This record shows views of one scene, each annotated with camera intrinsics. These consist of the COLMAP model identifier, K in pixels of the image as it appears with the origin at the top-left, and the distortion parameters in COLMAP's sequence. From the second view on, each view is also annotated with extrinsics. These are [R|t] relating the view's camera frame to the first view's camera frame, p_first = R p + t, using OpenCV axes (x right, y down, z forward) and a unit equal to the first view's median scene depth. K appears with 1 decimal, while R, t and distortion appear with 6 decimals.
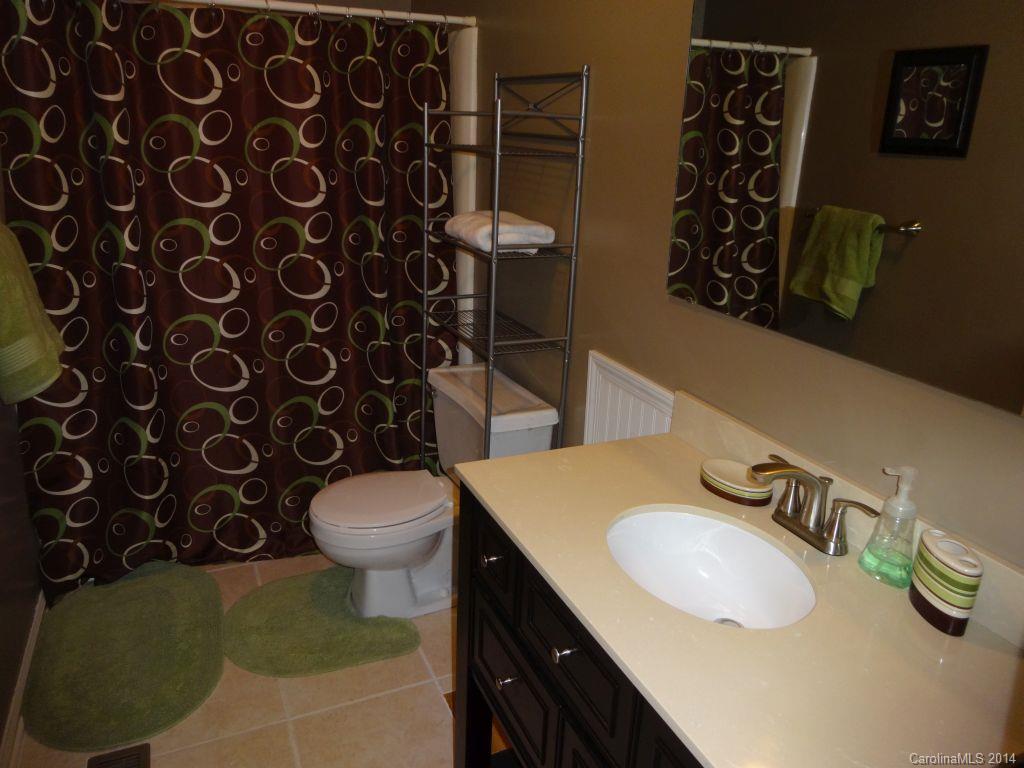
lens RADIAL K [[754.2, 0, 512.0], [0, 754.2, 383.1], [0, 0, 1]] dist [-0.005734, -0.000121]
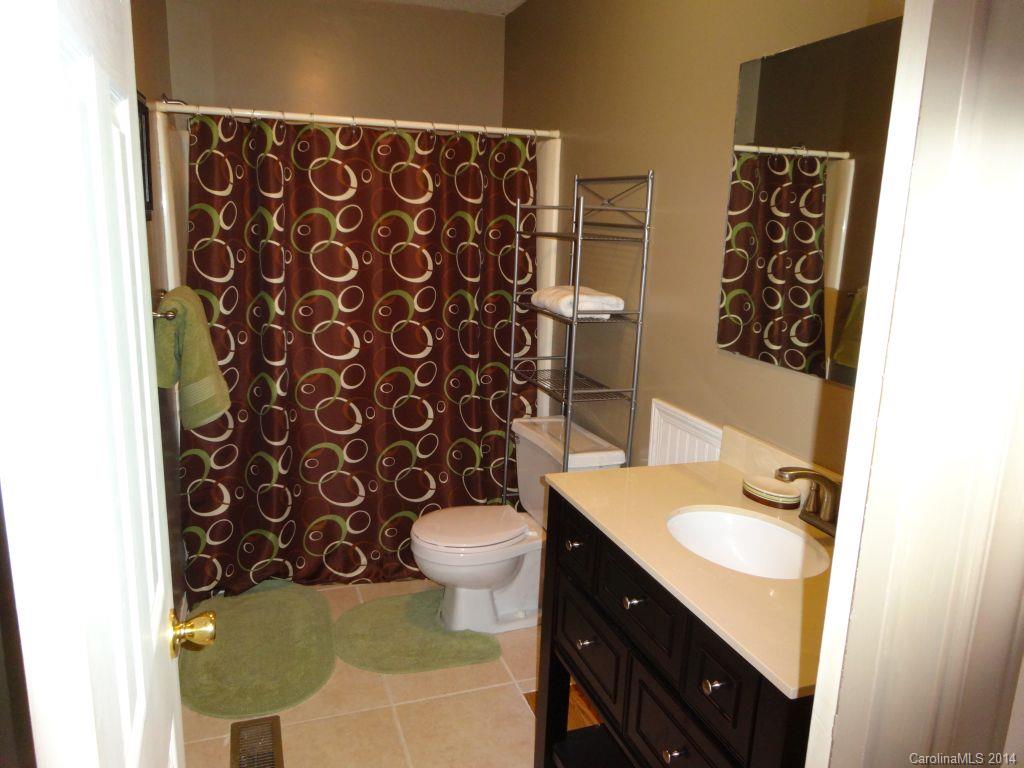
lens RADIAL K [[754.2, 0, 510.7], [0, 754.2, 383.3], [0, 0, 1]] dist [-0.005734, -0.000121]
pose [[0.996510, 0.018141, -0.081477, -0.020942], [-0.027377, 0.993136, -0.113719, 0.063129], [0.078855, 0.115552, 0.990166, -0.174065]]
